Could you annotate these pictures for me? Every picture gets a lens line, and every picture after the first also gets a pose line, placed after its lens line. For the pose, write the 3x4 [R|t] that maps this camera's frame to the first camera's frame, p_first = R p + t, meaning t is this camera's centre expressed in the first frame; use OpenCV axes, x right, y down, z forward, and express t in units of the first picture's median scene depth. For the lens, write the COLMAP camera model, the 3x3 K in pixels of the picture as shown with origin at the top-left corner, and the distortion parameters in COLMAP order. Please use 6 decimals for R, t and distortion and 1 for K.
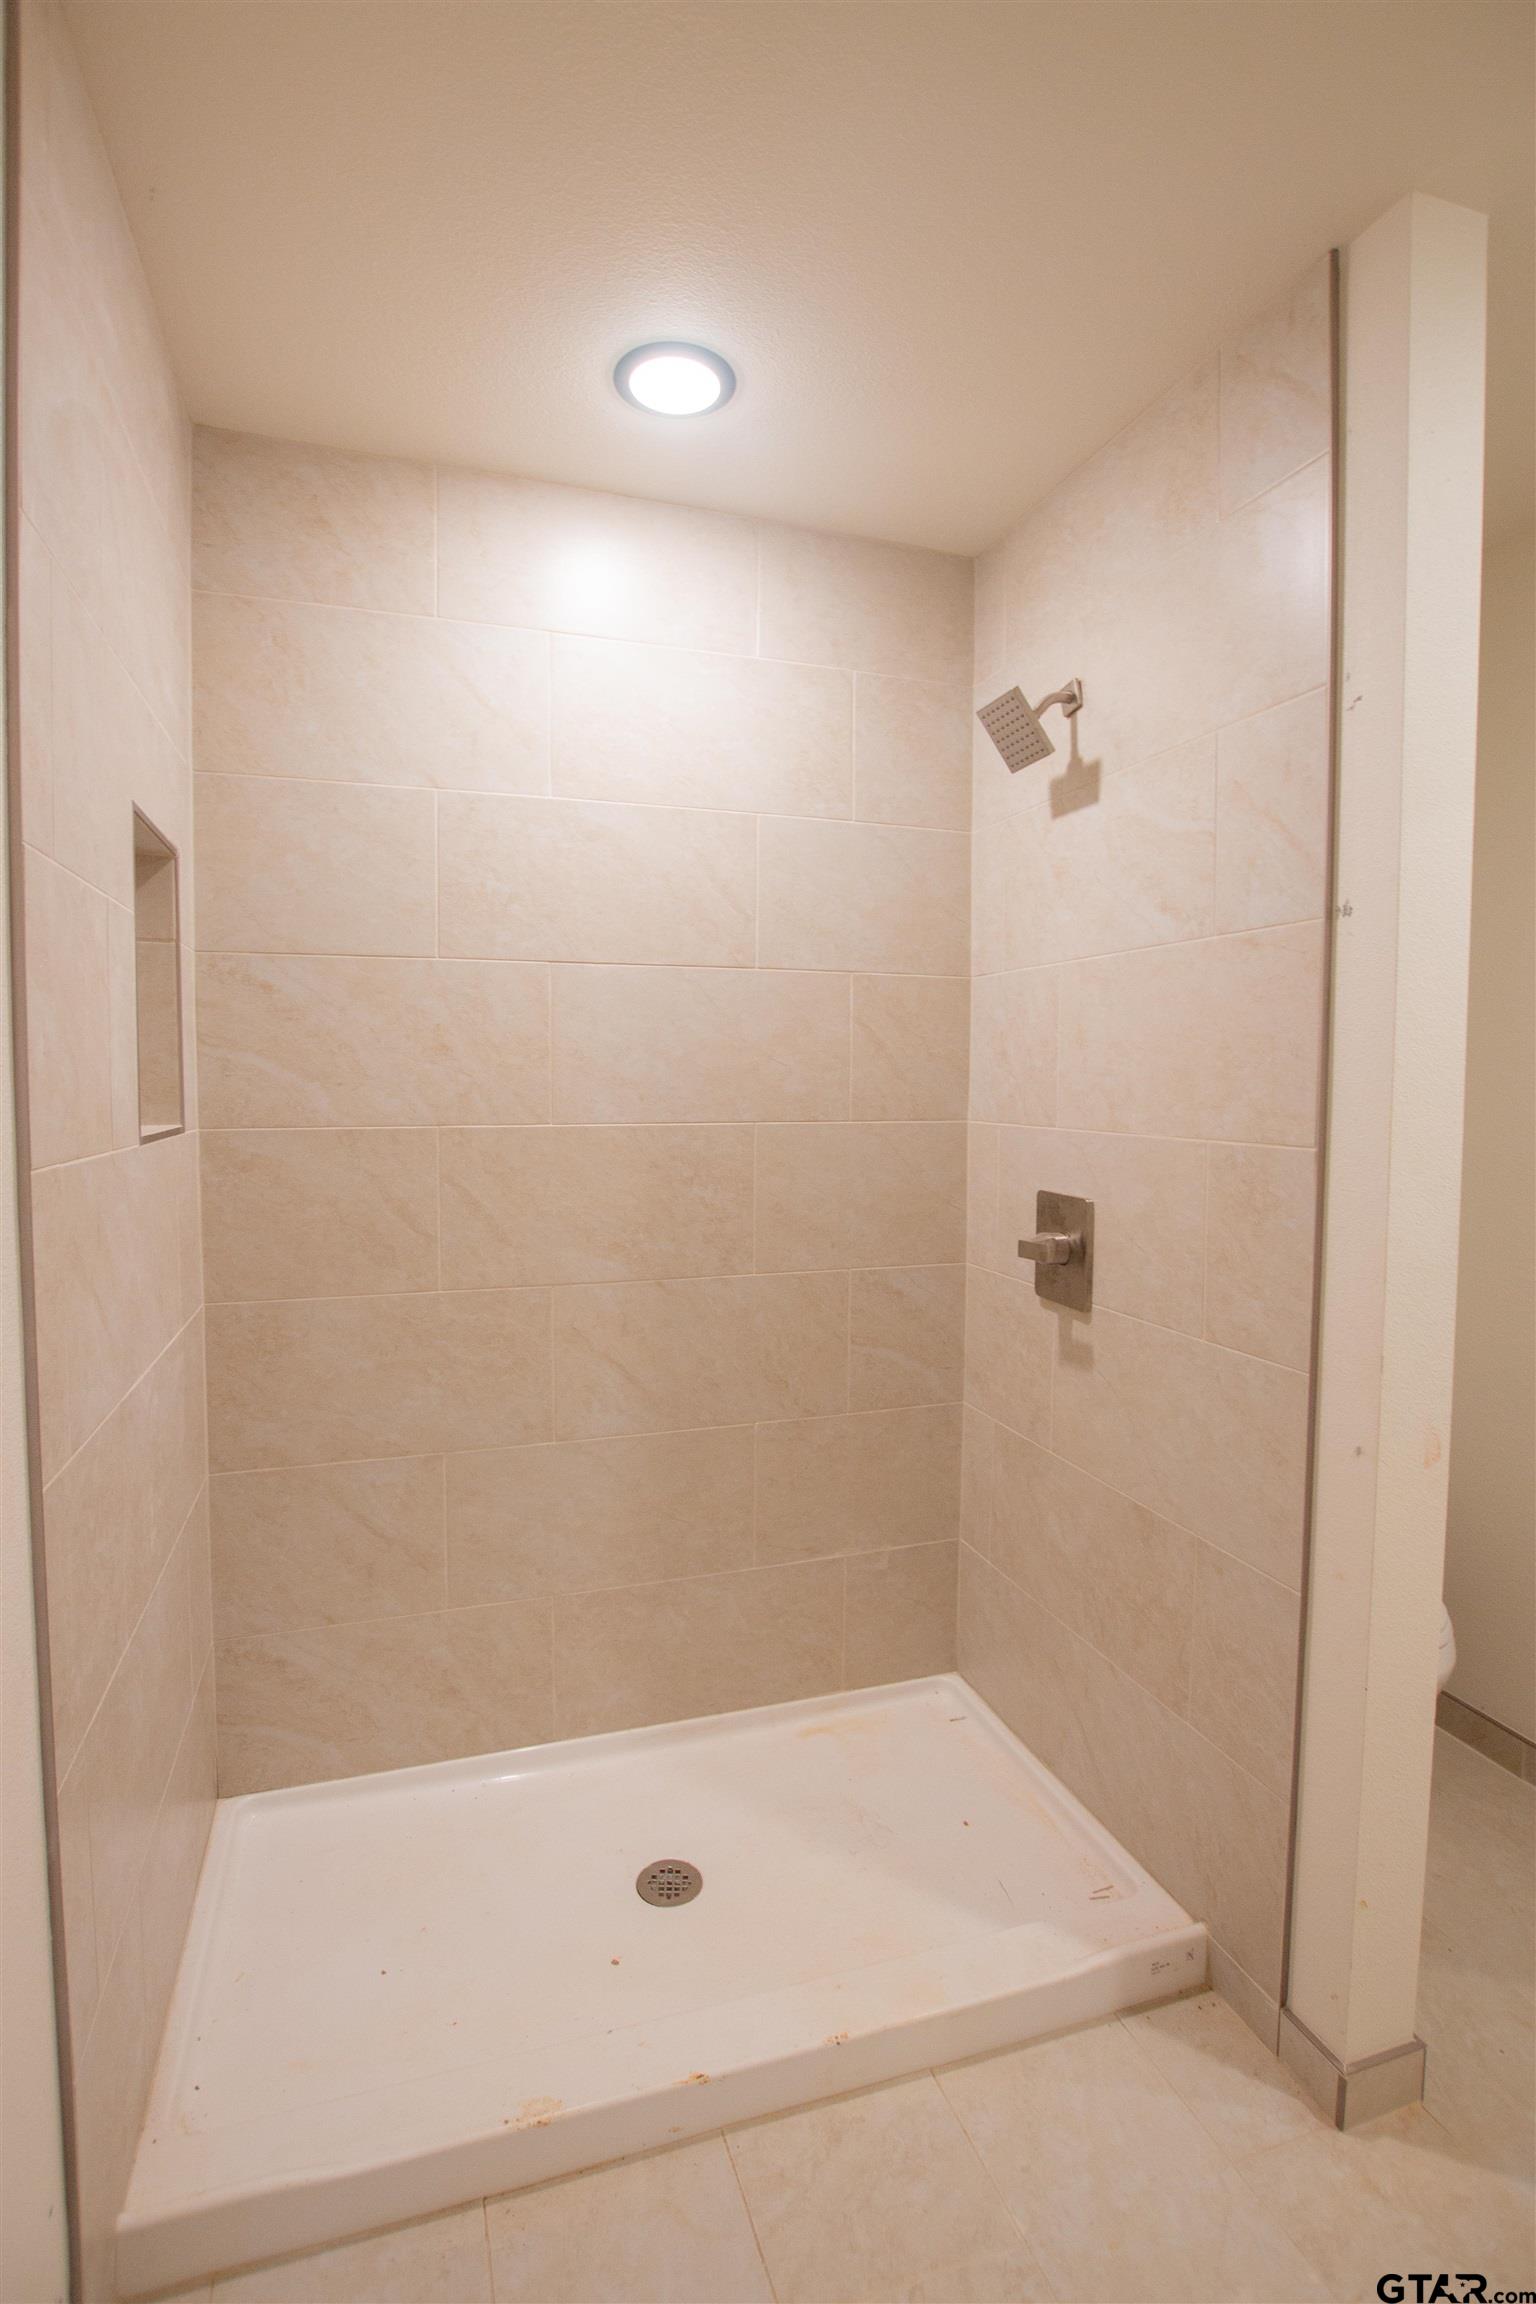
lens RADIAL K [[1133.8, 0, 768.0], [0, 1133.8, 1152.0], [0, 0, 1]] dist [-0.026568, 0.002472]
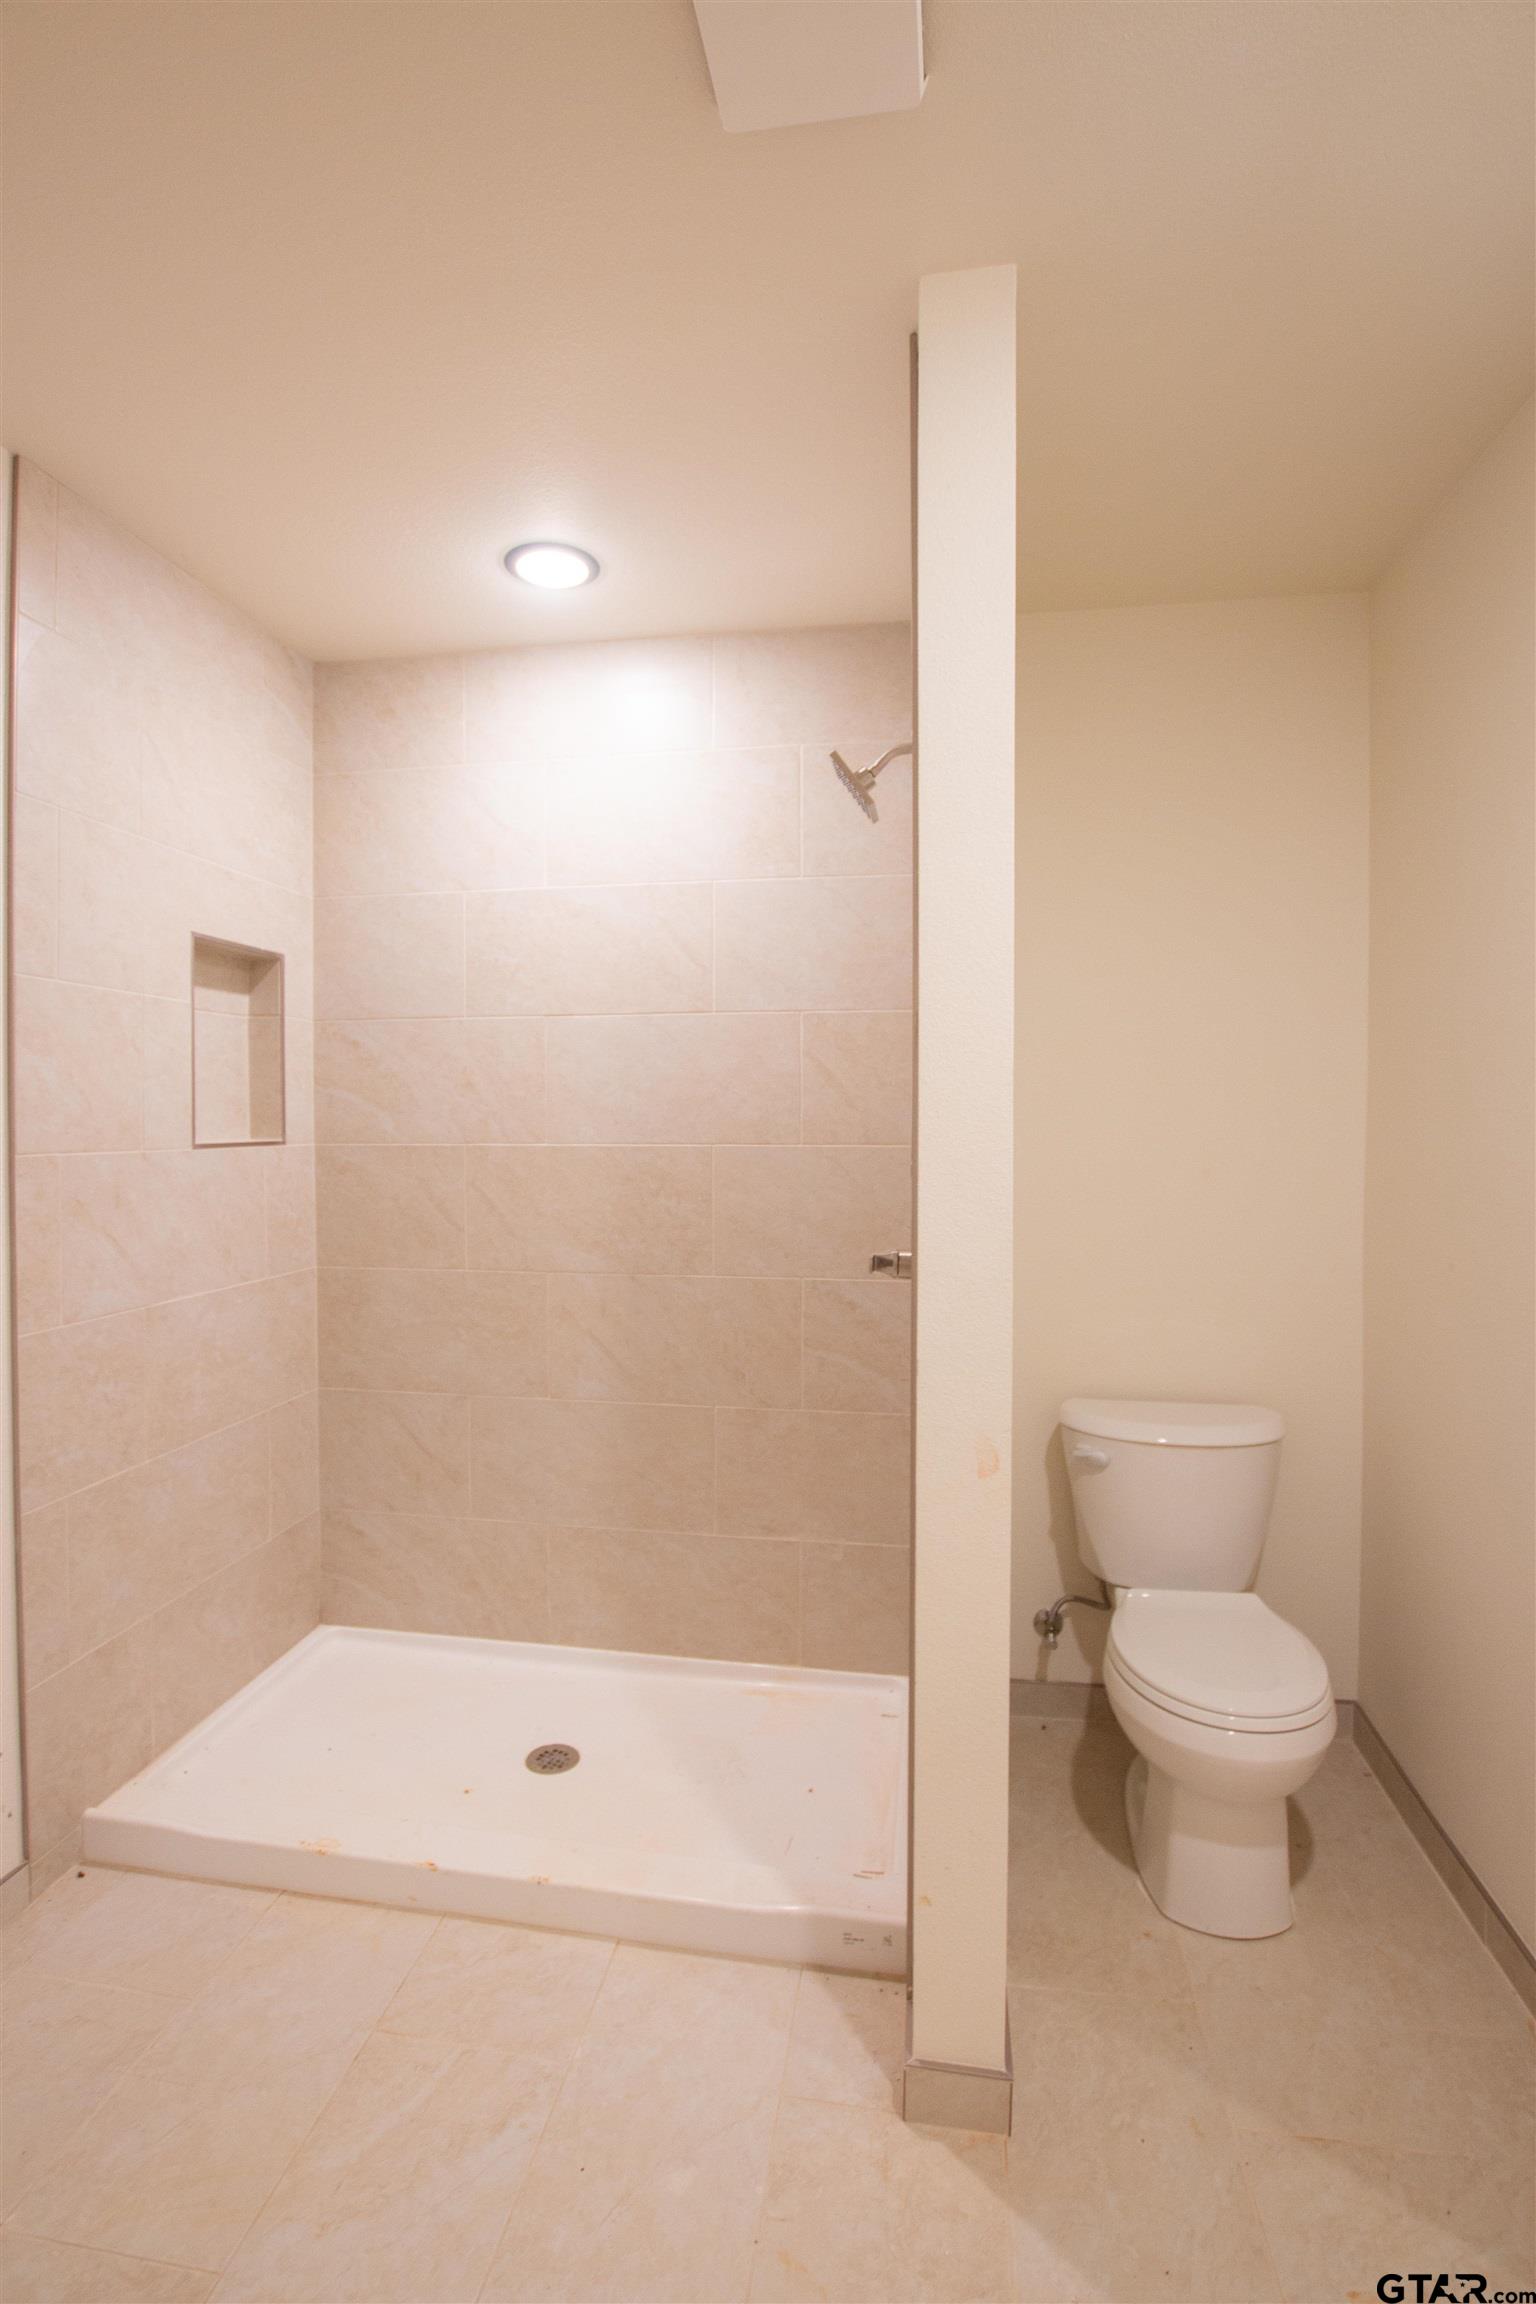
lens RADIAL K [[1134.7, 0, 729.2], [0, 1134.7, 1154.1], [0, 0, 1]] dist [-0.023963, -0.000248]
pose [[0.876979, 0.011445, -0.480393, 0.623670], [-0.027966, 0.999237, -0.027246, 0.016748], [0.479715, 0.037329, 0.876630, -0.011861]]
